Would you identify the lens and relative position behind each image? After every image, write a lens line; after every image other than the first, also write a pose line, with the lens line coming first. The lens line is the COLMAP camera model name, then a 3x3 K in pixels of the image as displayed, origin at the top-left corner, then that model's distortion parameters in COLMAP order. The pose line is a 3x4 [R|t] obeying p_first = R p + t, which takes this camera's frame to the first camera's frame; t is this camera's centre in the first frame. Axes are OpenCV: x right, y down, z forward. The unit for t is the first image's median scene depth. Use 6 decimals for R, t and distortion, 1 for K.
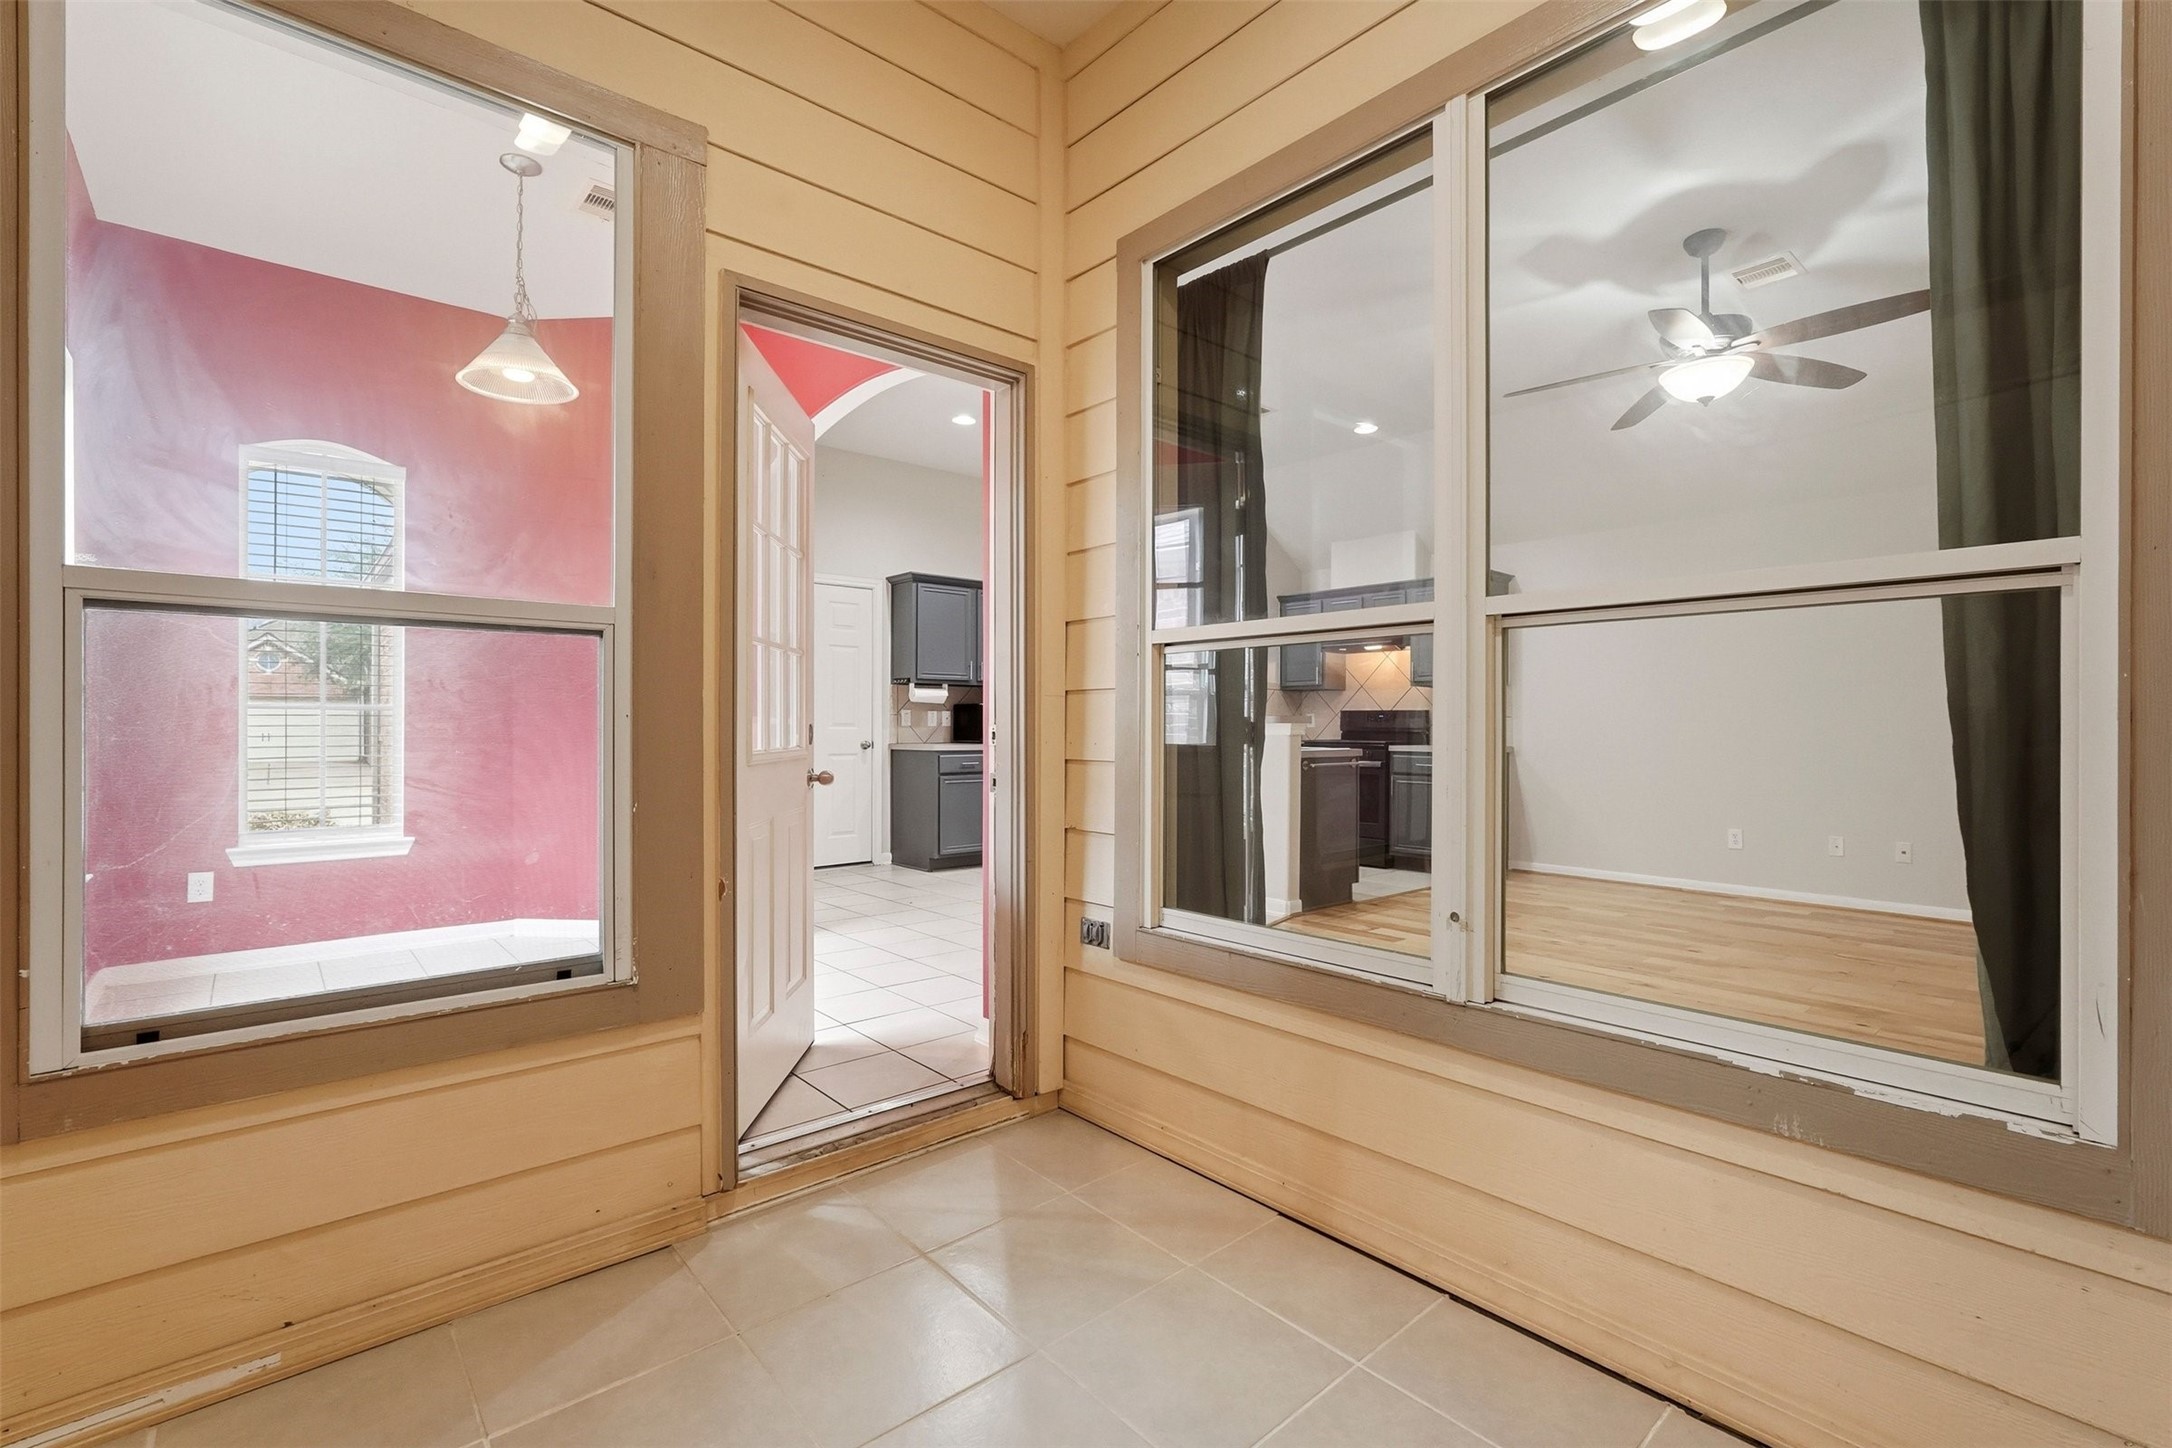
lens RADIAL K [[917.4, 0, 1114.4], [0, 917.4, 727.5], [0, 0, 1]] dist [-0.013182, 0.000103]
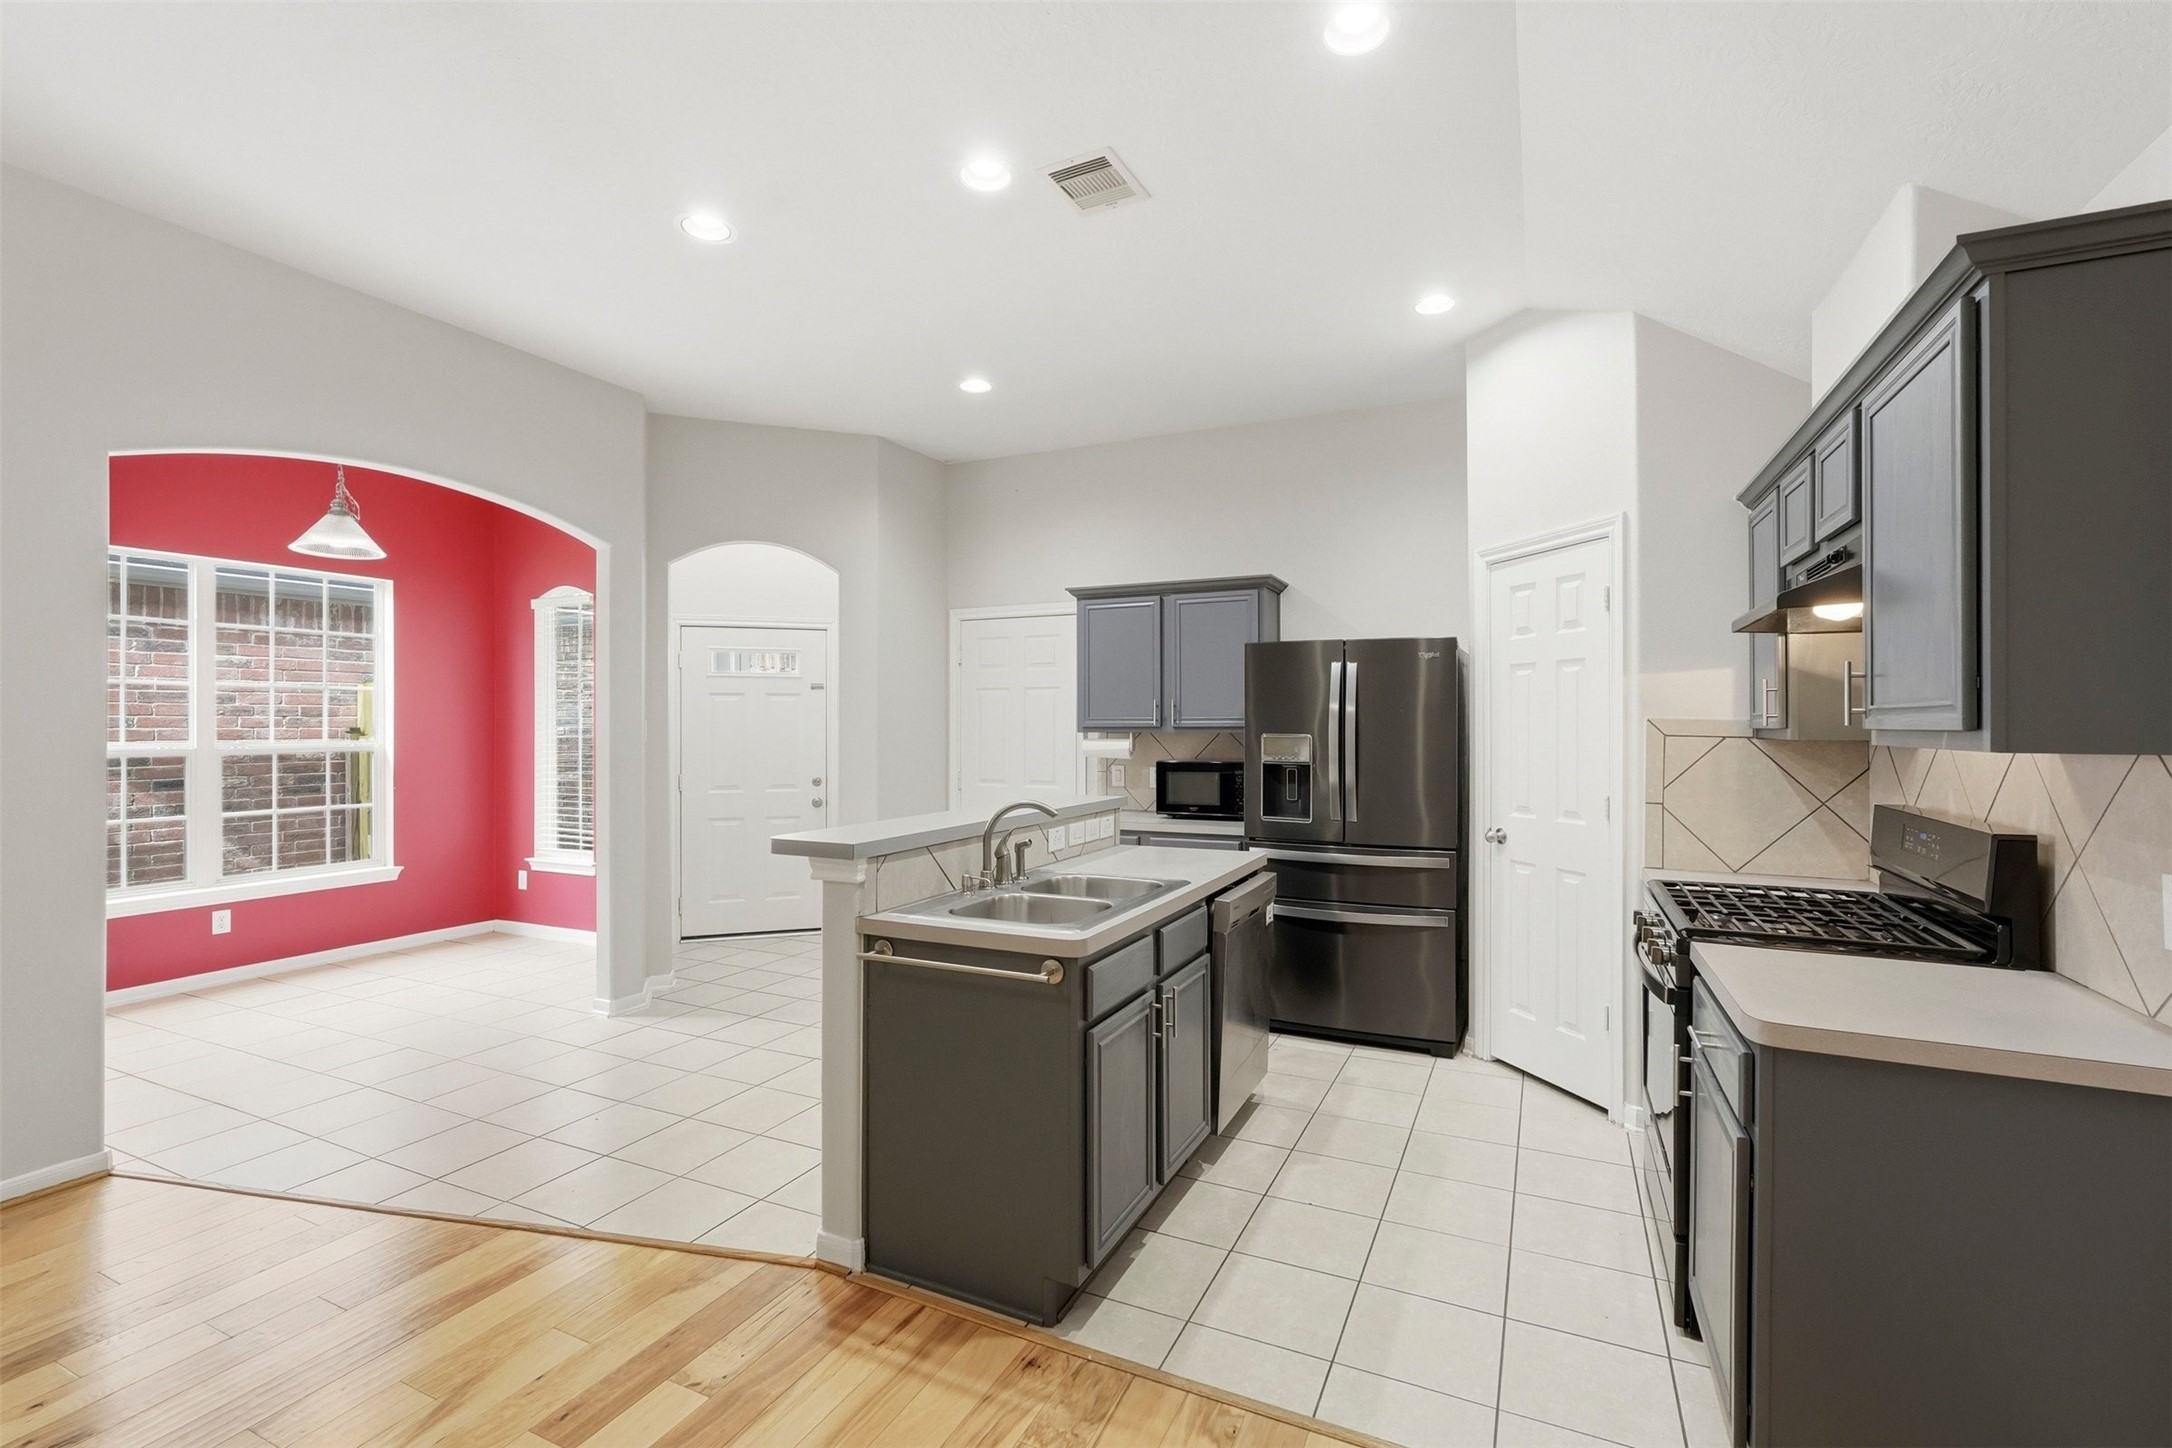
lens RADIAL K [[957.3, 0, 1074.2], [0, 957.3, 724.6], [0, 0, 1]] dist [-0.030358, 0.016546]
pose [[0.397646, -0.003430, -0.917532, 0.509882], [-0.002363, 0.999986, -0.004762, -0.051345], [0.917536, 0.004062, 0.397632, 0.682032]]
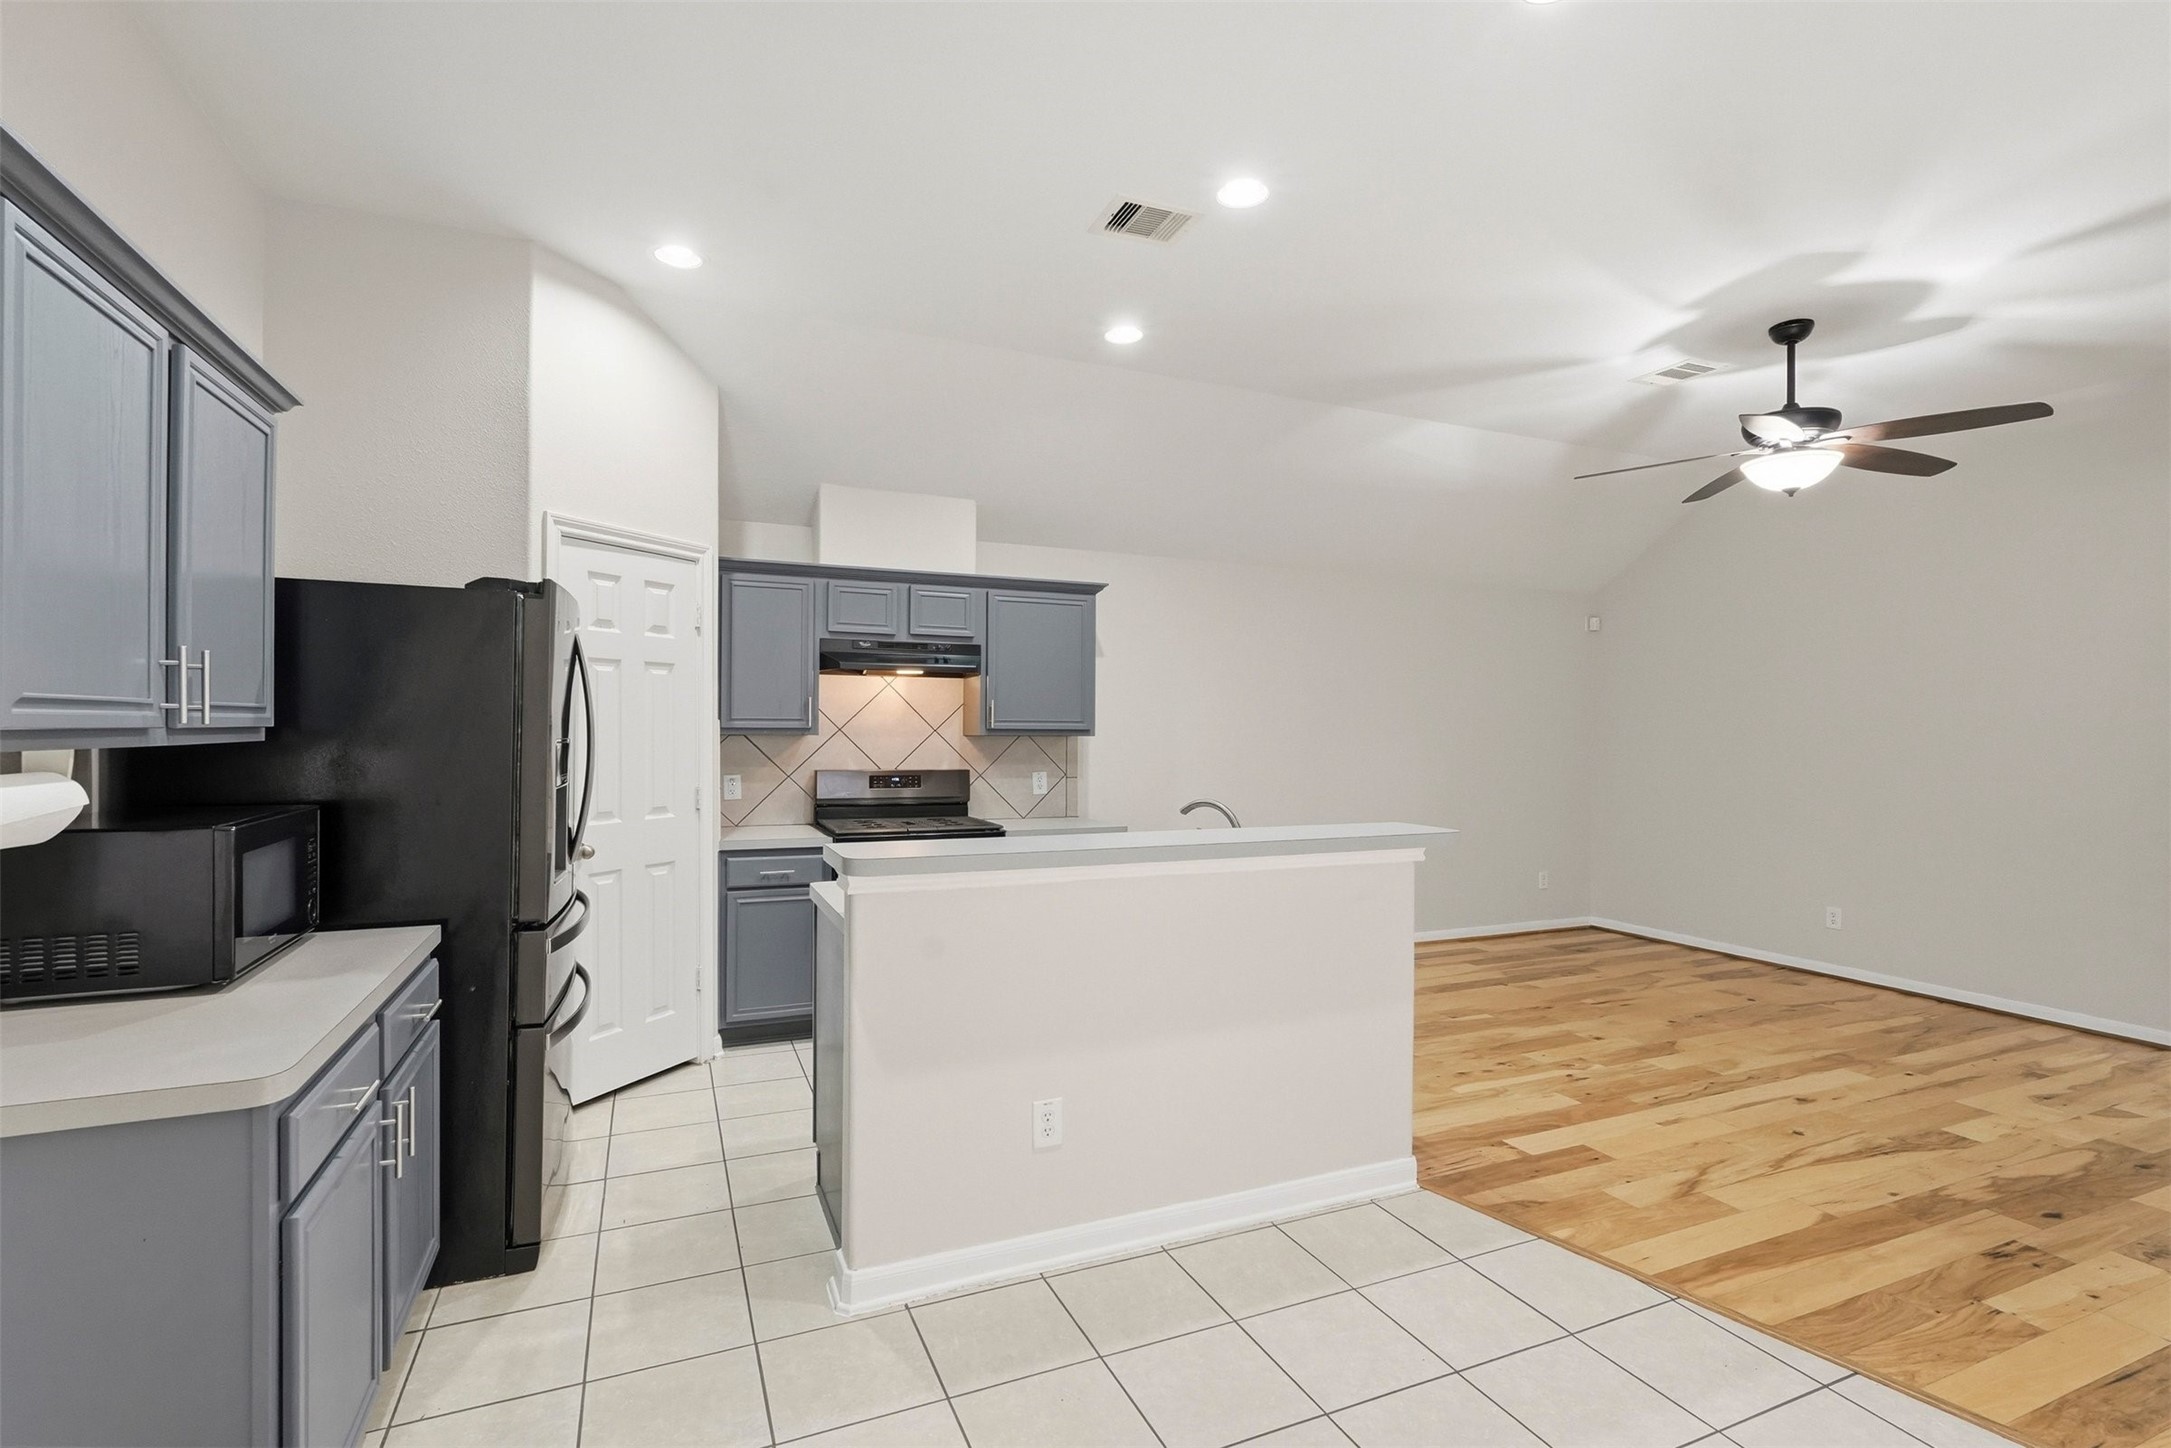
lens RADIAL K [[950.9, 0, 1027.1], [0, 950.9, 729.3], [0, 0, 1]] dist [-0.023797, 0.006331]
pose [[0.357769, -0.002105, 0.933808, -0.320577], [0.000895, 0.999998, 0.001911, -0.052850], [-0.933810, 0.000152, 0.357770, 0.748314]]
